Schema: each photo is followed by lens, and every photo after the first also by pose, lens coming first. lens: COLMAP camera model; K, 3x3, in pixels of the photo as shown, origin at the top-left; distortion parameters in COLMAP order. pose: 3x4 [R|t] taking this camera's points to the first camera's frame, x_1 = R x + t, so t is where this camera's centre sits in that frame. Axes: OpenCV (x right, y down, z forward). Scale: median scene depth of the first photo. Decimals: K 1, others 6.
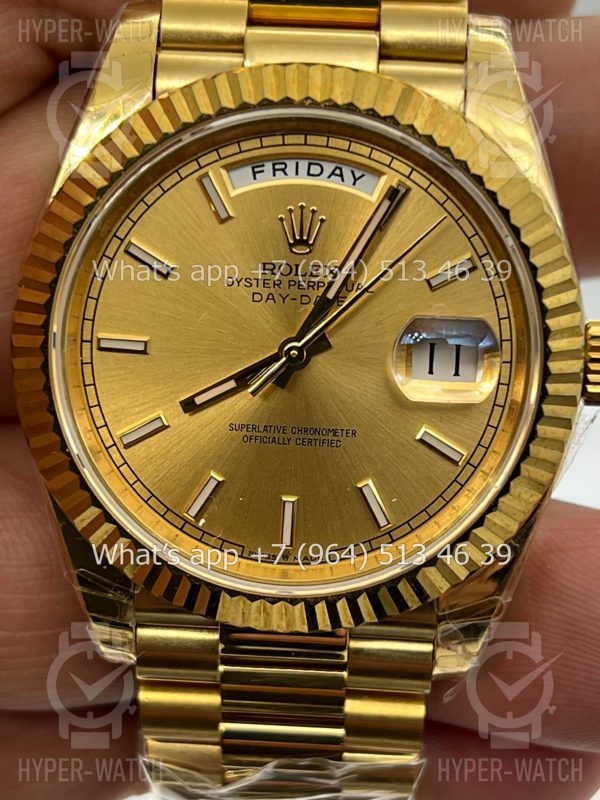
lens RADIAL K [[1866.7, 0, 300.1], [0, 1866.7, 392.6], [0, 0, 1]] dist [0.289423, 0.000000]
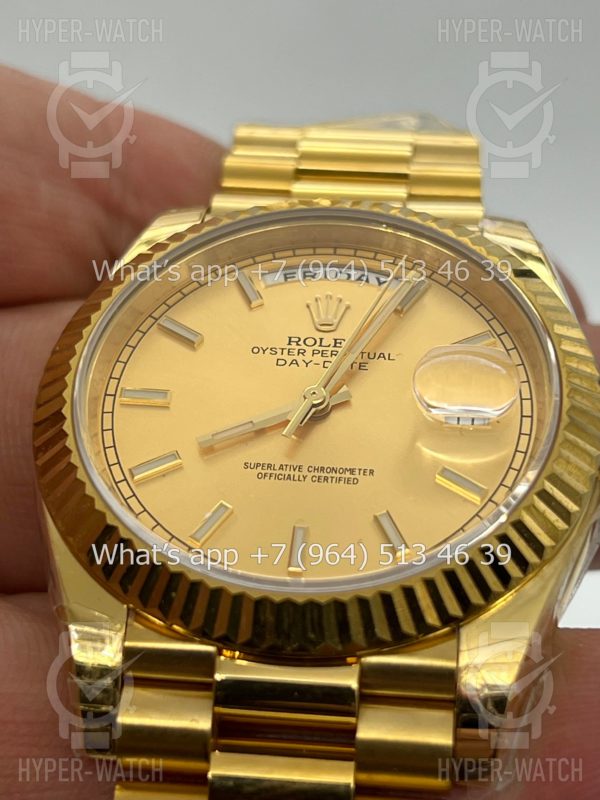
lens RADIAL K [[1866.7, 0, 302.7], [0, 1866.7, 396.9], [0, 0, 1]] dist [0.289423, 0.000000]
pose [[0.998431, 0.035280, -0.043491, 0.034031], [-0.055467, 0.729963, -0.681232, 0.660225], [0.007713, 0.682576, 0.730774, 0.264501]]
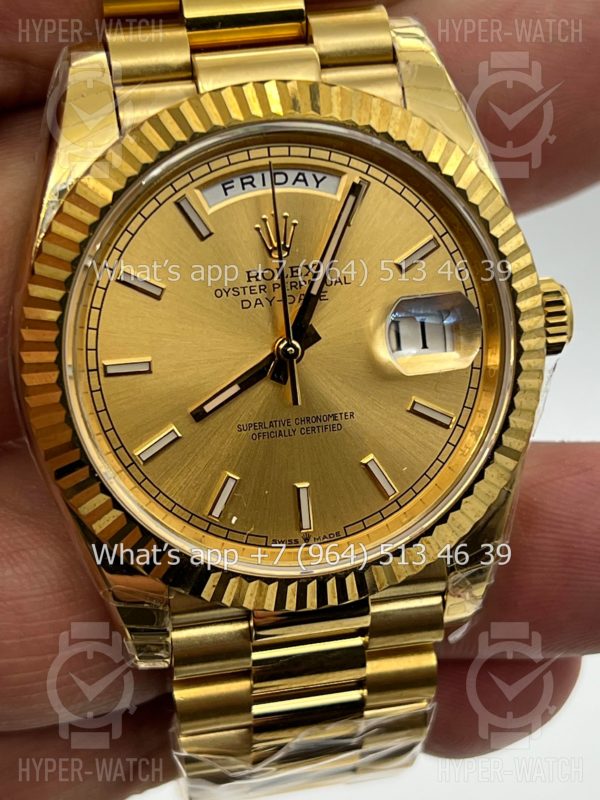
lens RADIAL K [[1866.7, 0, 302.8], [0, 1866.7, 396.4], [0, 0, 1]] dist [0.289423, 0.000000]
pose [[0.968479, -0.161471, 0.189672, -0.202942], [0.160456, 0.986824, 0.020798, -0.015905], [-0.190531, 0.010292, 0.981627, -0.055624]]
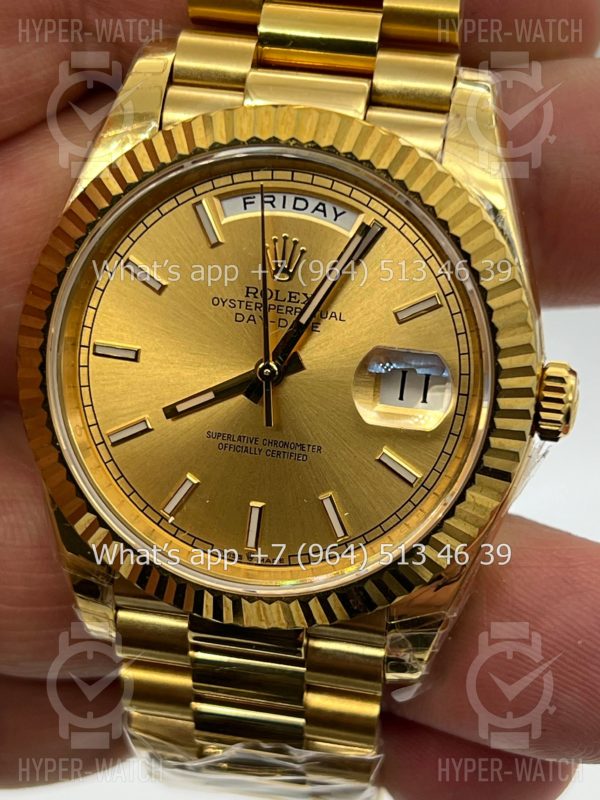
lens RADIAL K [[1866.7, 0, 296.0], [0, 1866.7, 403.5], [0, 0, 1]] dist [0.289423, 0.000000]
pose [[0.990214, 0.077091, -0.116336, 0.140006], [-0.075403, 0.996975, 0.018845, -0.024182], [0.117437, -0.009889, 0.993031, -0.076484]]
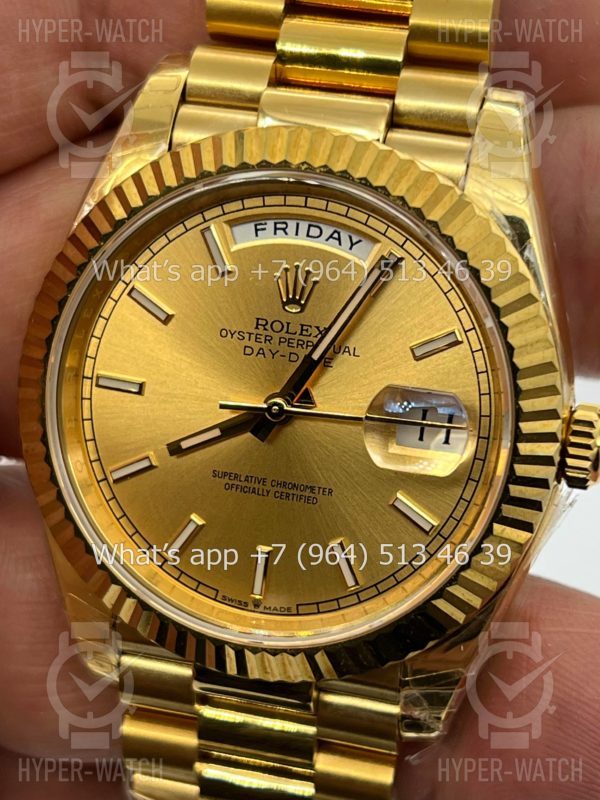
lens RADIAL K [[1866.7, 0, 300.6], [0, 1866.7, 404.5], [0, 0, 1]] dist [0.289423, 0.000000]
pose [[0.978203, 0.095831, -0.184216, 0.196843], [-0.093239, 0.995385, 0.022701, -0.047554], [0.185542, -0.005030, 0.982624, -0.002429]]
